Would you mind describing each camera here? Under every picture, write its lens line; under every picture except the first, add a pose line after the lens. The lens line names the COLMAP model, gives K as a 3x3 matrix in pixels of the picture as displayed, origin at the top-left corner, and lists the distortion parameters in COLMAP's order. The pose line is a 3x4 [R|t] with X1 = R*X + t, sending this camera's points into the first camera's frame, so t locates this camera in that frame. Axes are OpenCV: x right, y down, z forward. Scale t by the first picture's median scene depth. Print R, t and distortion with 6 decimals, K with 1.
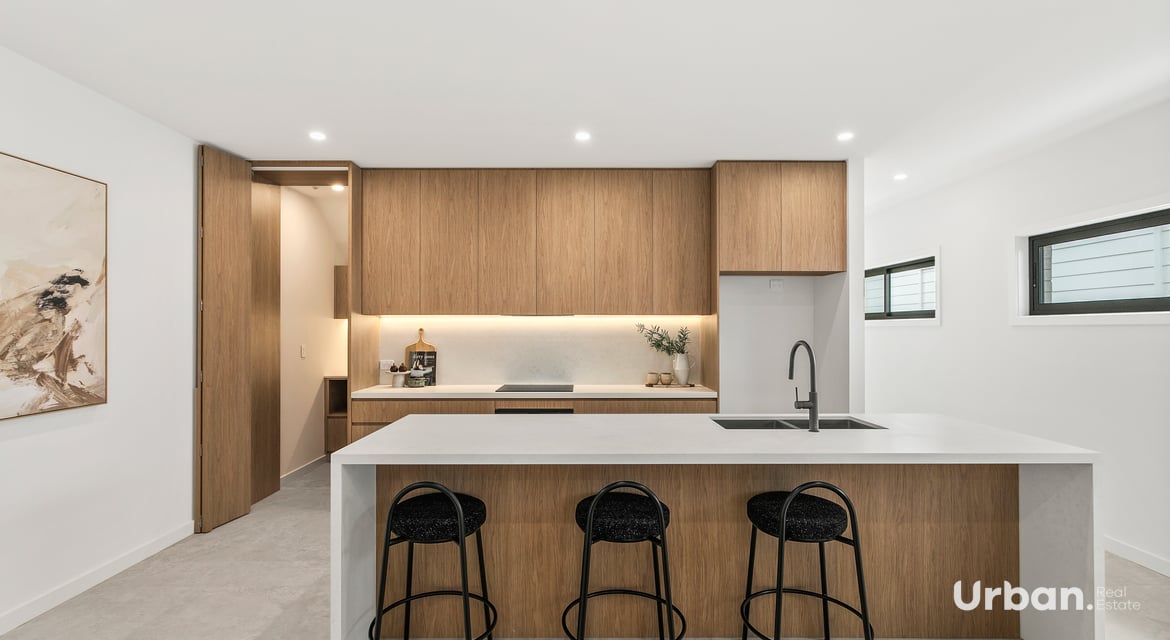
lens RADIAL K [[558.8, 0, 574.8], [0, 558.8, 322.9], [0, 0, 1]] dist [0.000029, 0.000007]
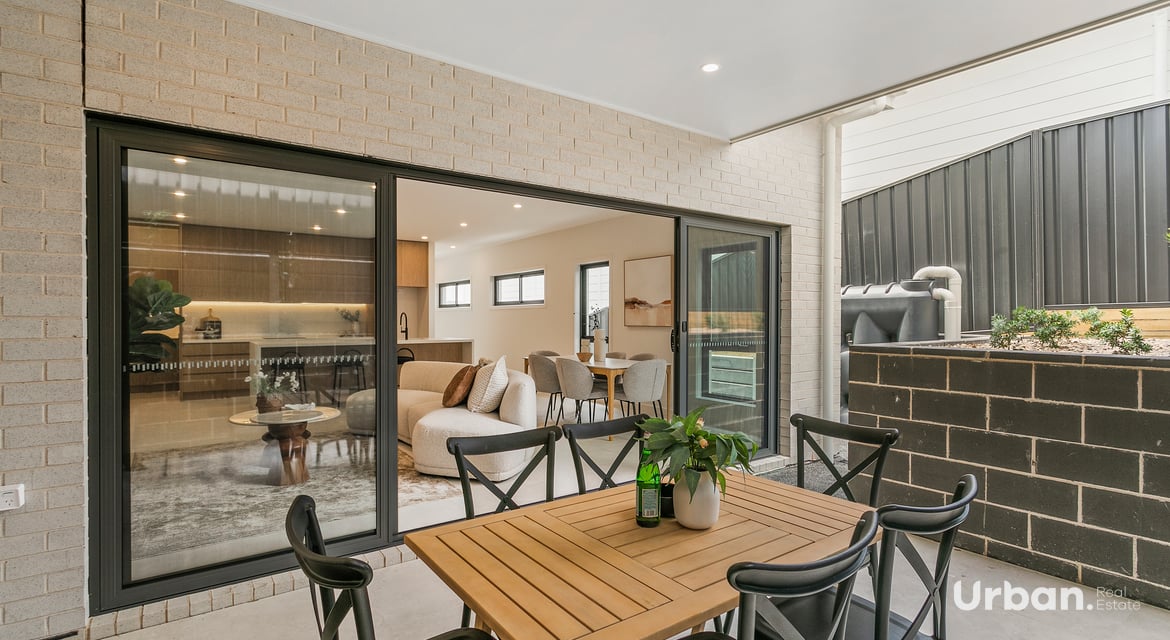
lens RADIAL K [[558.8, 0, 574.8], [0, 558.8, 322.9], [0, 0, 1]] dist [0.000029, 0.000007]
pose [[0.816261, -0.004312, 0.577667, -0.364666], [-0.011919, 0.999634, 0.024305, -0.001565], [-0.577560, -0.026725, 0.815911, -1.229464]]
